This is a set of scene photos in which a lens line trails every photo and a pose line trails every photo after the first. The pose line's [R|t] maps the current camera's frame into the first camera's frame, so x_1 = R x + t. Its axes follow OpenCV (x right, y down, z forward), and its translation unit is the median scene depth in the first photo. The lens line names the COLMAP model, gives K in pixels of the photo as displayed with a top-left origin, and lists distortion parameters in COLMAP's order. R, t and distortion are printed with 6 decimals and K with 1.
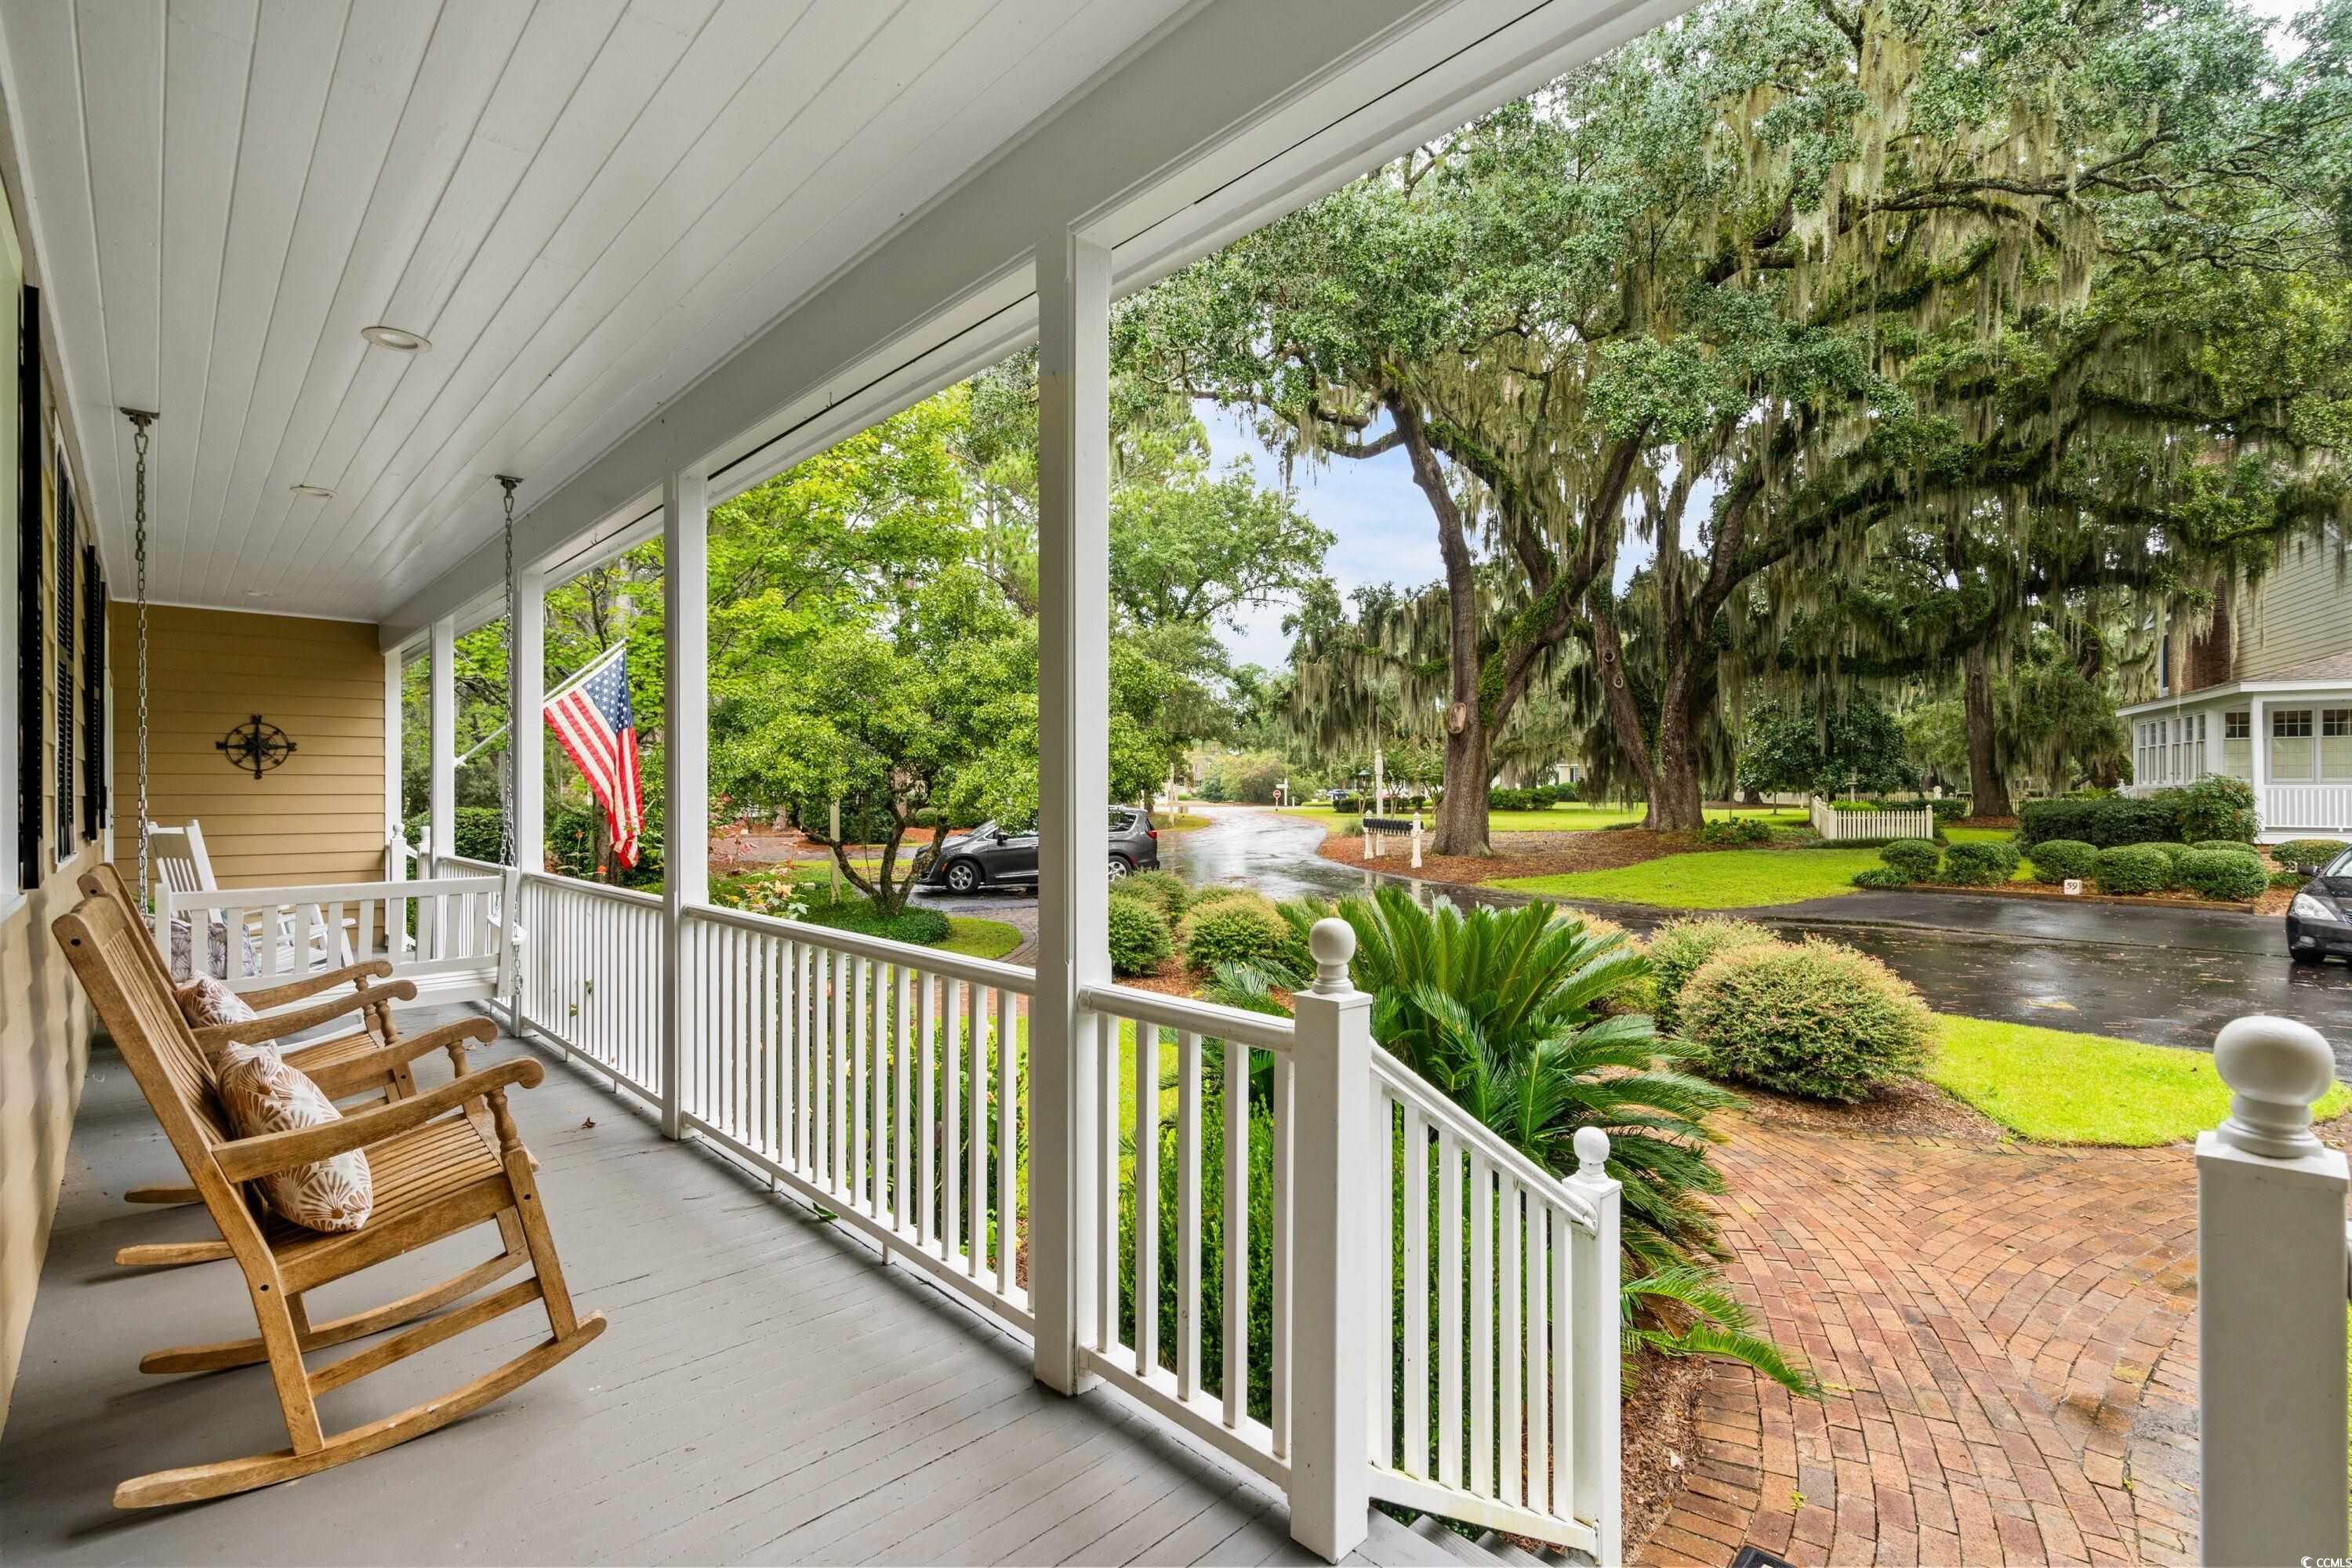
lens RADIAL K [[1069.6, 0, 1182.2], [0, 1069.6, 789.6], [0, 0, 1]] dist [-0.004569, 0.003188]
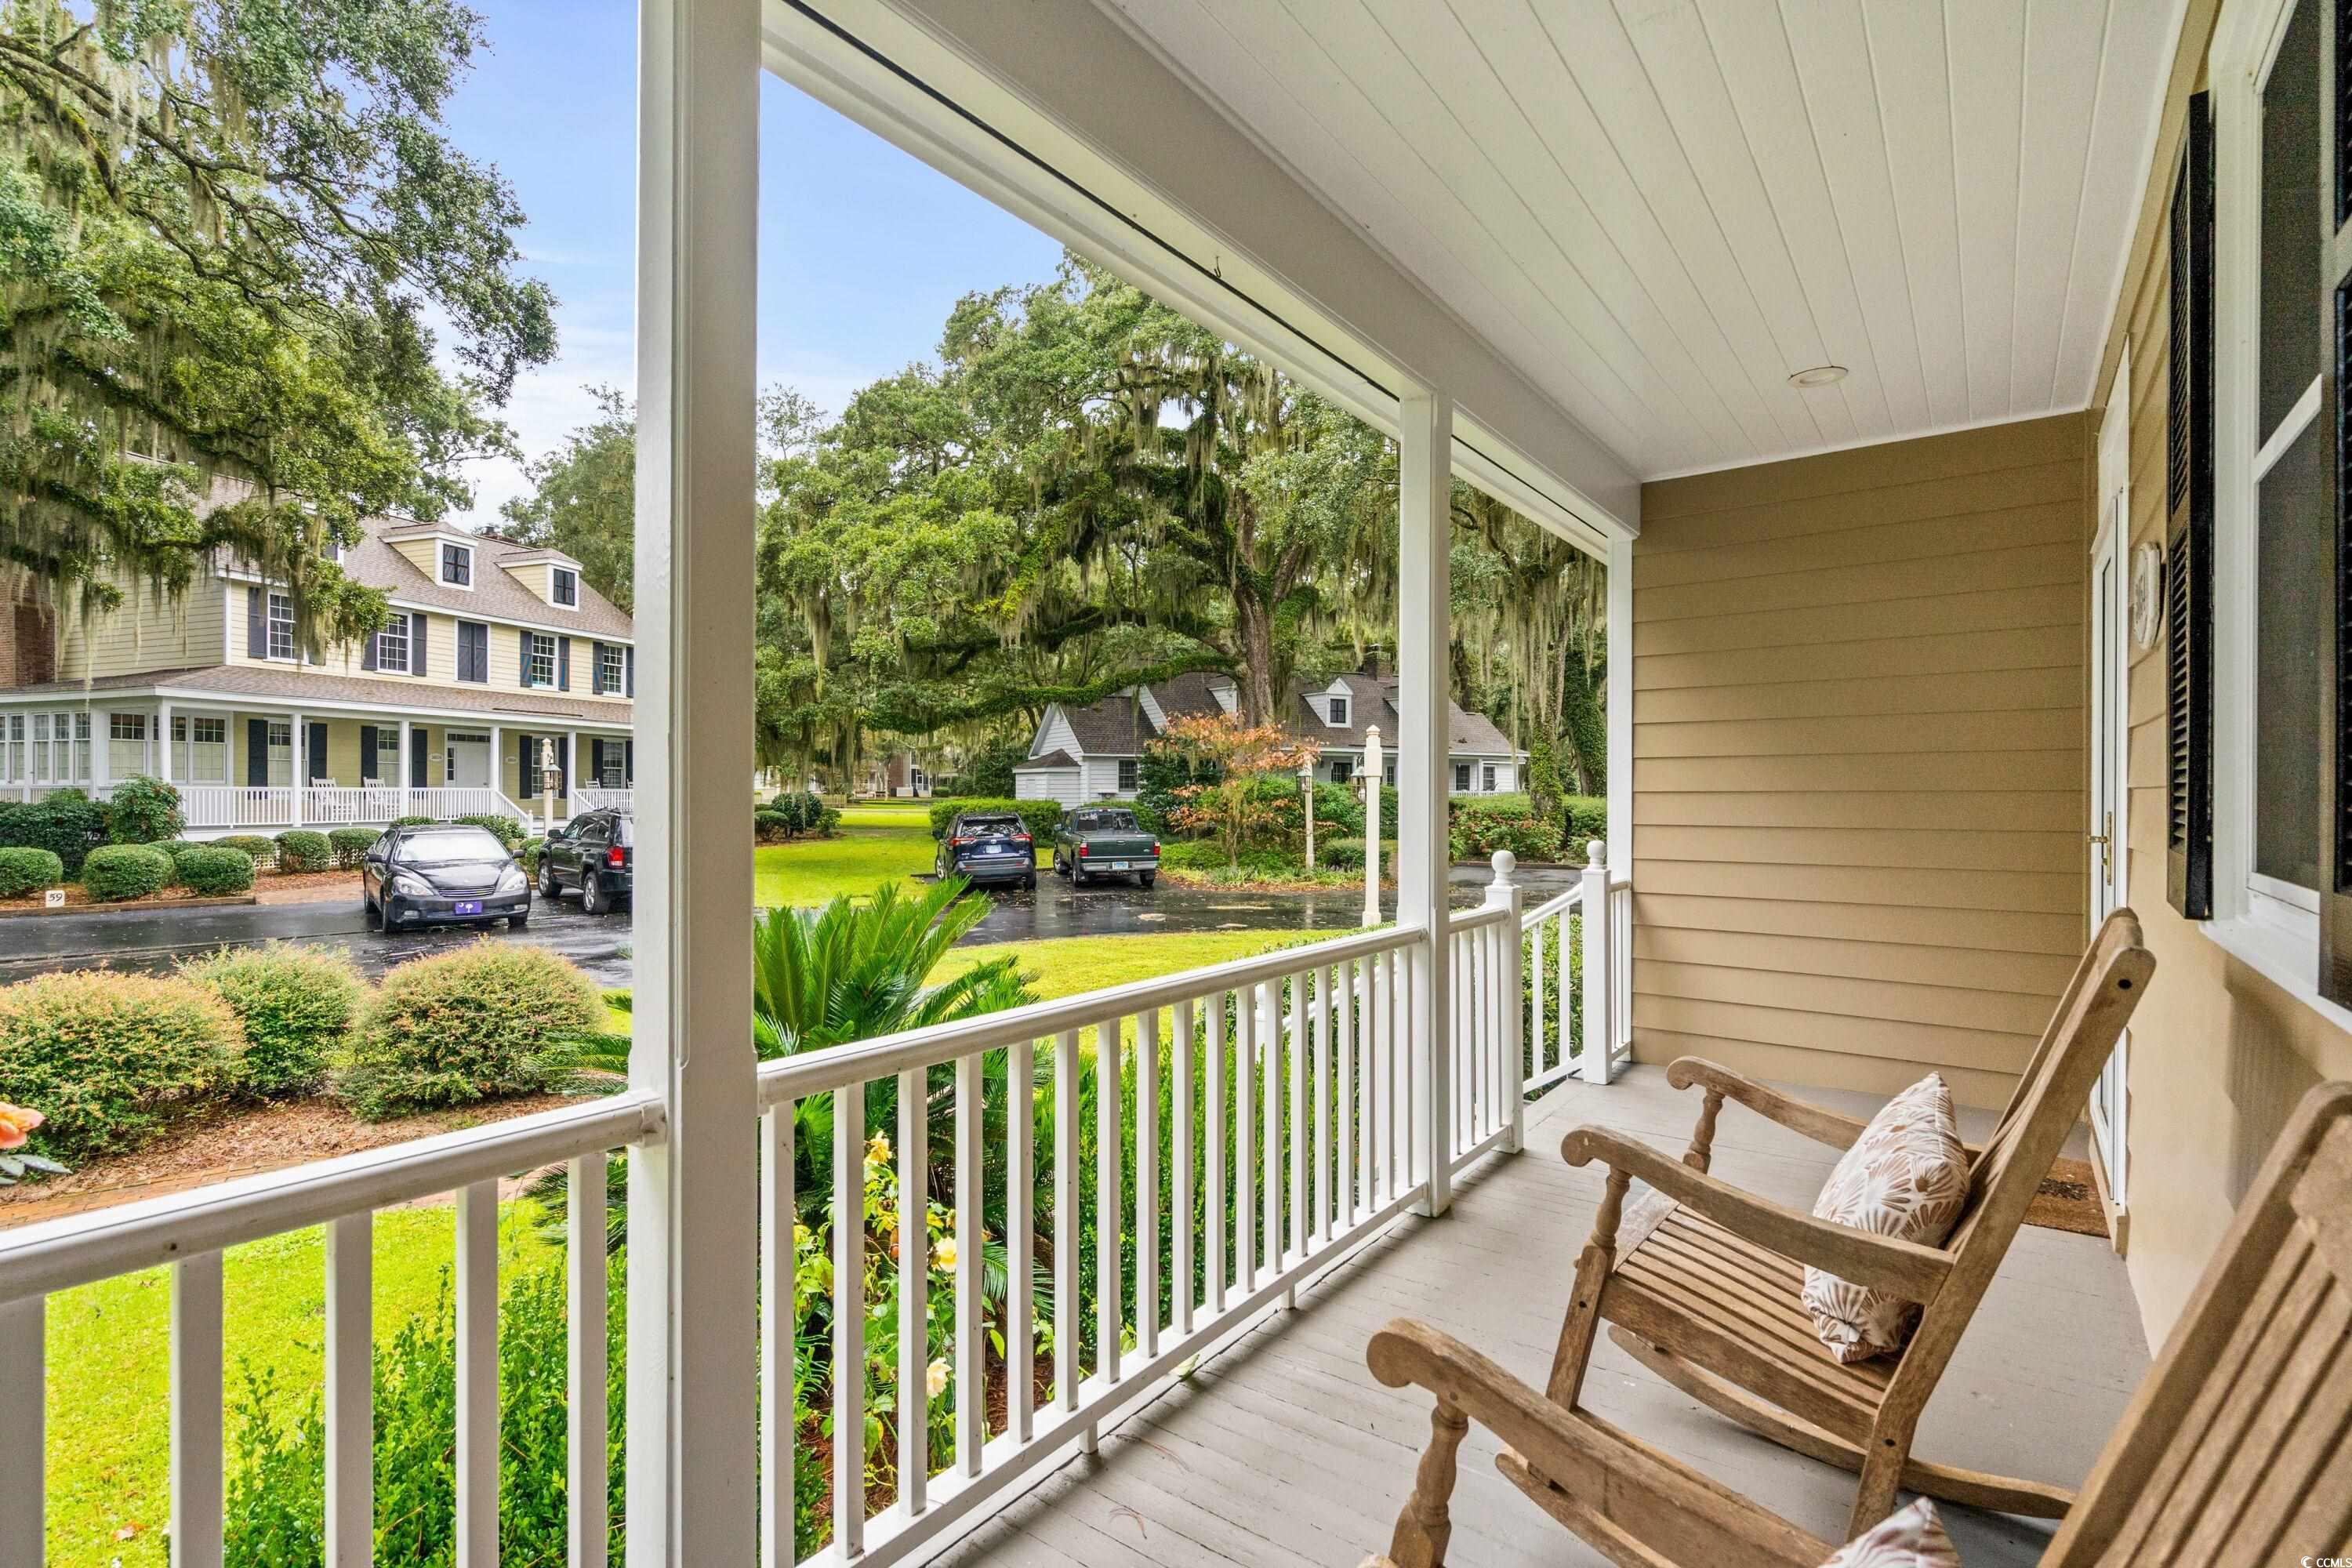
lens RADIAL K [[1069.6, 0, 1182.4], [0, 1069.6, 792.7], [0, 0, 1]] dist [-0.004569, 0.003188]
pose [[-0.145601, 0.001428, 0.989342, -0.172929], [-0.002639, 0.999995, -0.001832, 0.001533], [-0.989340, -0.002878, -0.145596, 0.183335]]
